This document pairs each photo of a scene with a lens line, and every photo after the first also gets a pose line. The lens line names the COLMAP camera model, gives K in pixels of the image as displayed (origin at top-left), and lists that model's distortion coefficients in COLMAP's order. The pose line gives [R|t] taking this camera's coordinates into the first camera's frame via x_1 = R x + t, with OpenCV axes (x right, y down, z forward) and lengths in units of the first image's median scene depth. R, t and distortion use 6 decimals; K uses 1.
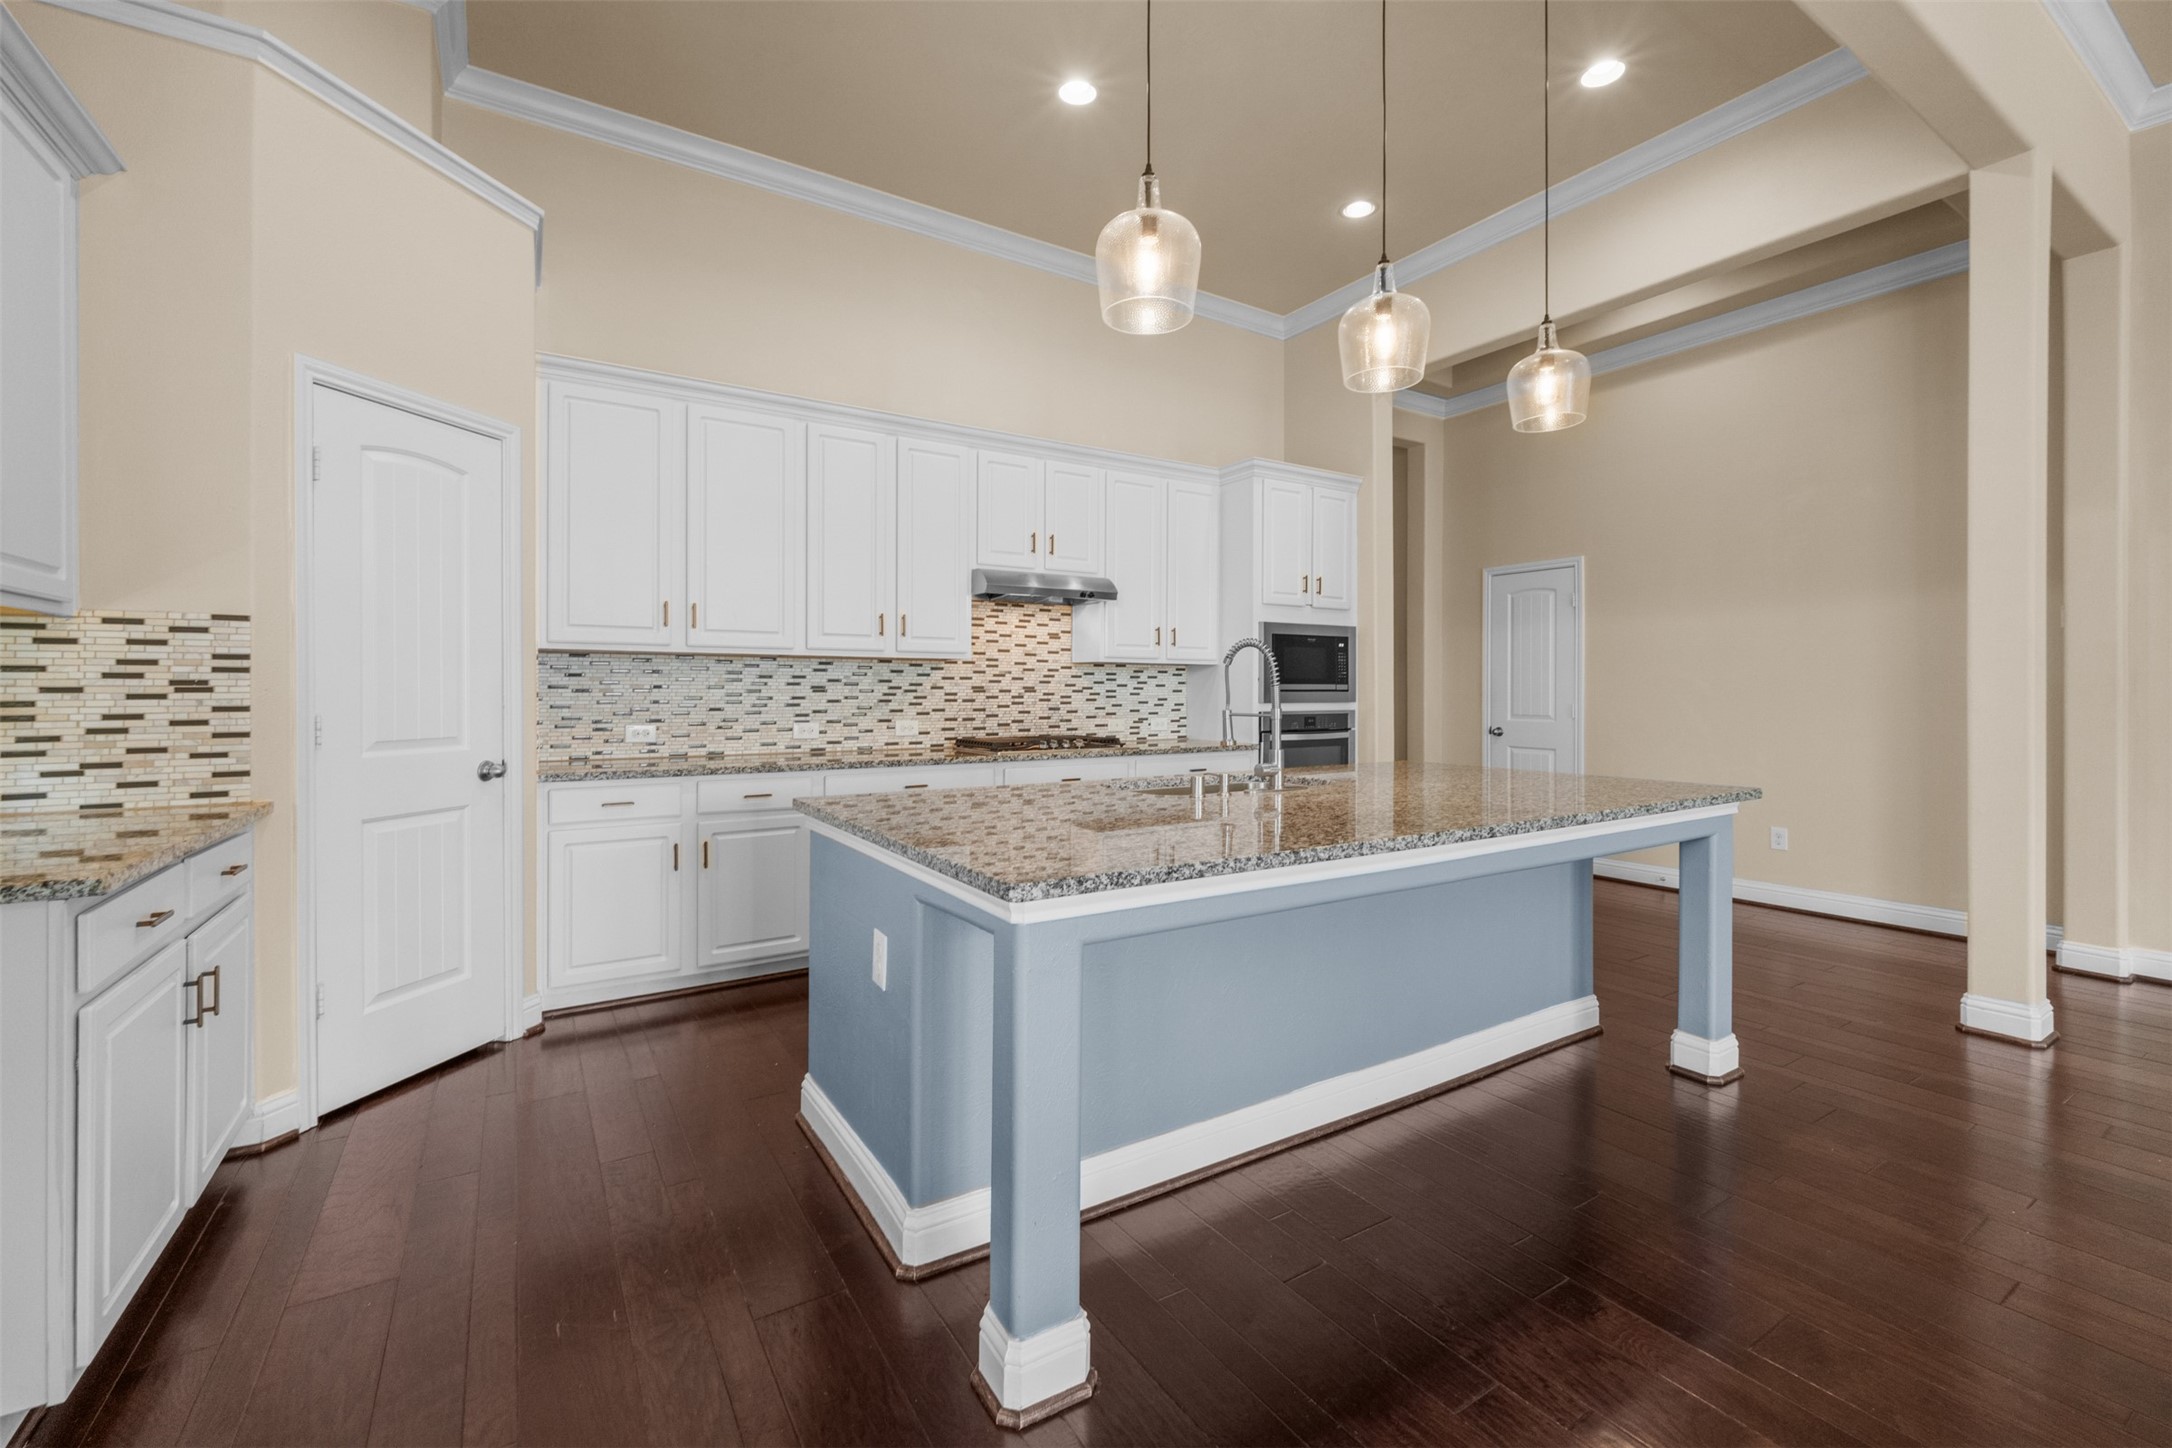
lens RADIAL K [[895.3, 0, 1089.5], [0, 895.3, 697.6], [0, 0, 1]] dist [0.003854, -0.002574]
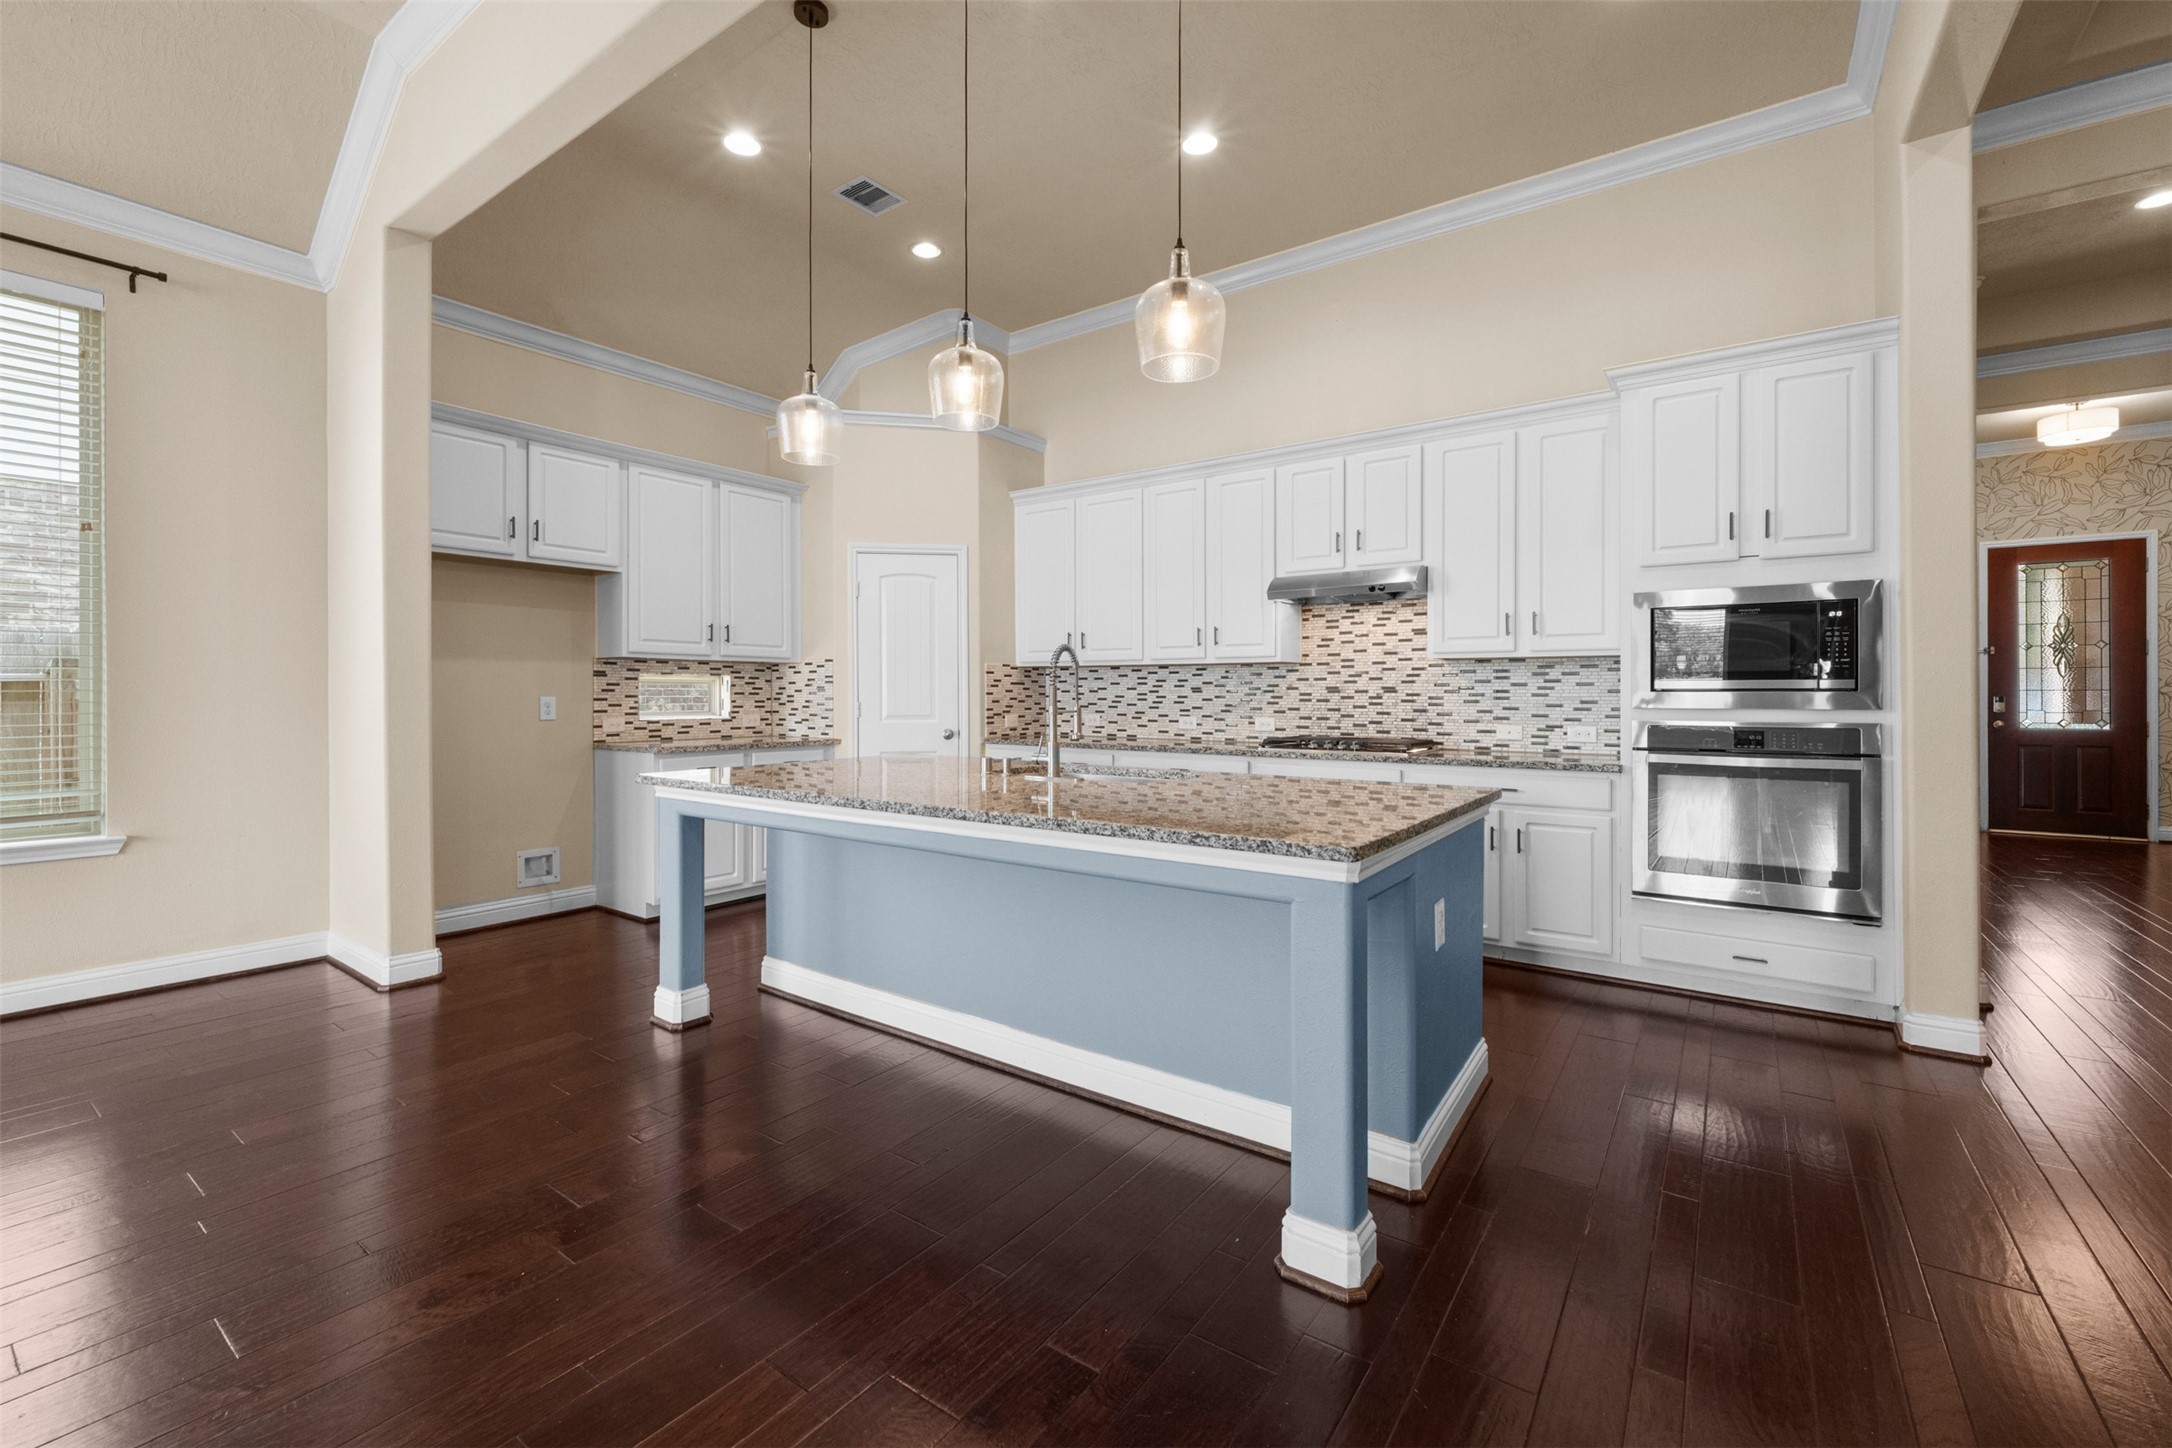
lens RADIAL K [[895.3, 0, 1076.7], [0, 895.3, 697.5], [0, 0, 1]] dist [0.003854, -0.002574]
pose [[0.378527, 0.005677, -0.925573, 0.732778], [-0.007066, 0.999970, 0.003244, -0.001627], [0.925563, 0.005312, 0.378556, 0.347221]]
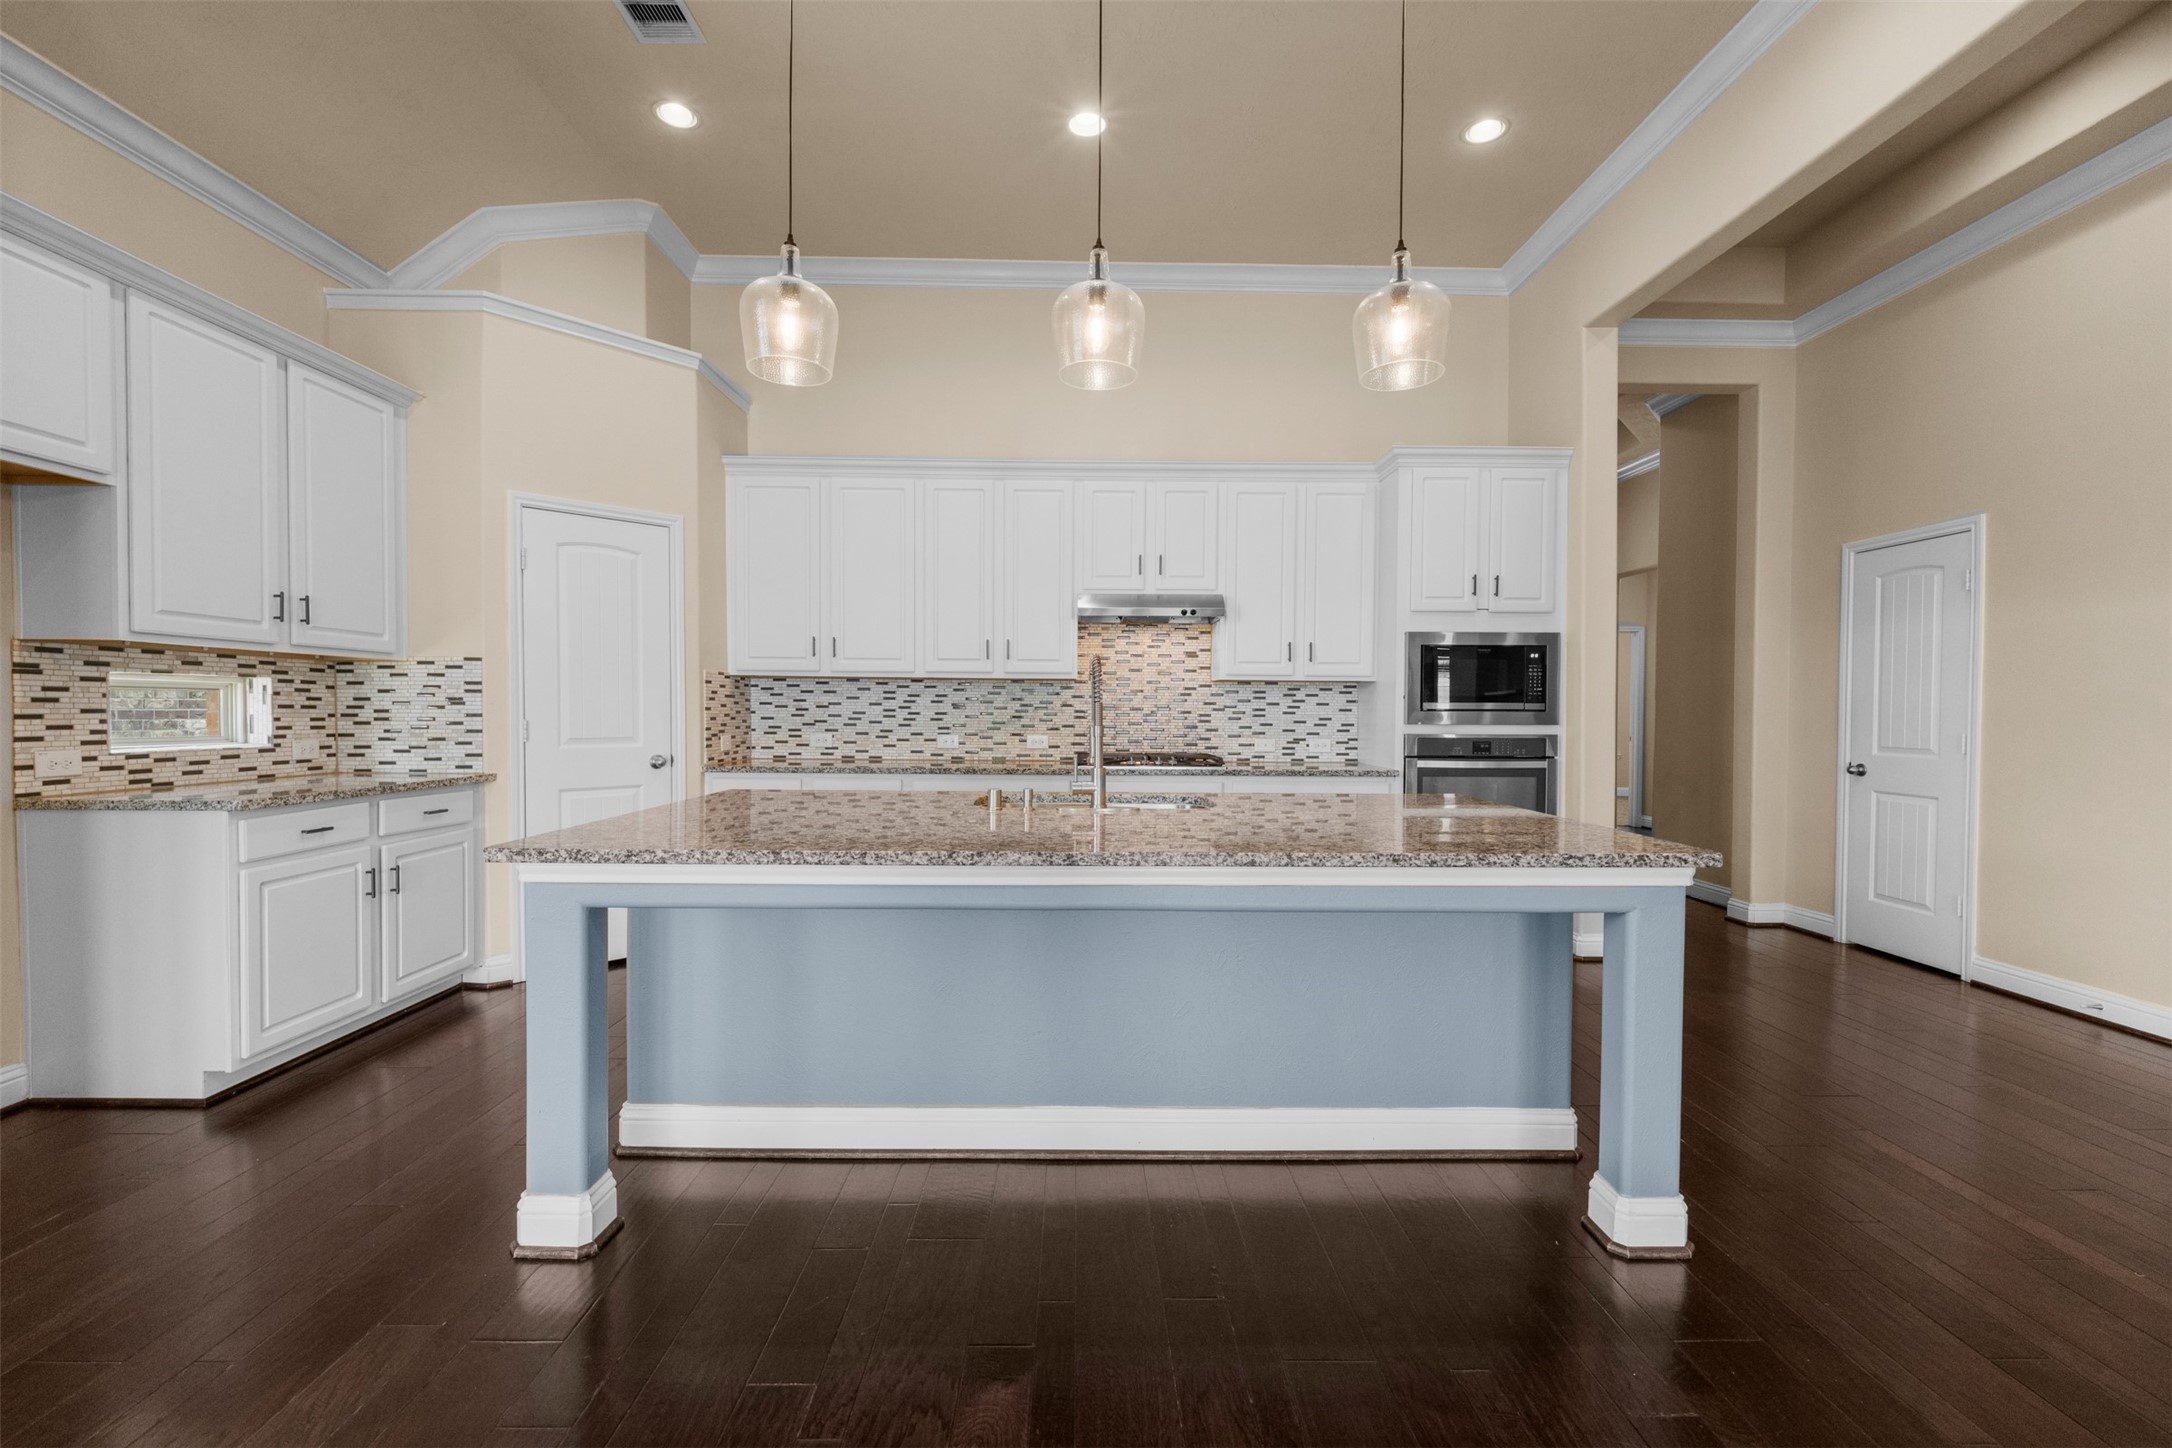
lens RADIAL K [[895.3, 0, 1086.9], [0, 895.3, 722.4], [0, 0, 1]] dist [0.003854, -0.002574]
pose [[0.854928, 0.014575, -0.518542, 0.408407], [-0.010982, 0.999890, 0.009998, -0.001415], [0.518630, -0.002853, 0.854994, 0.091242]]
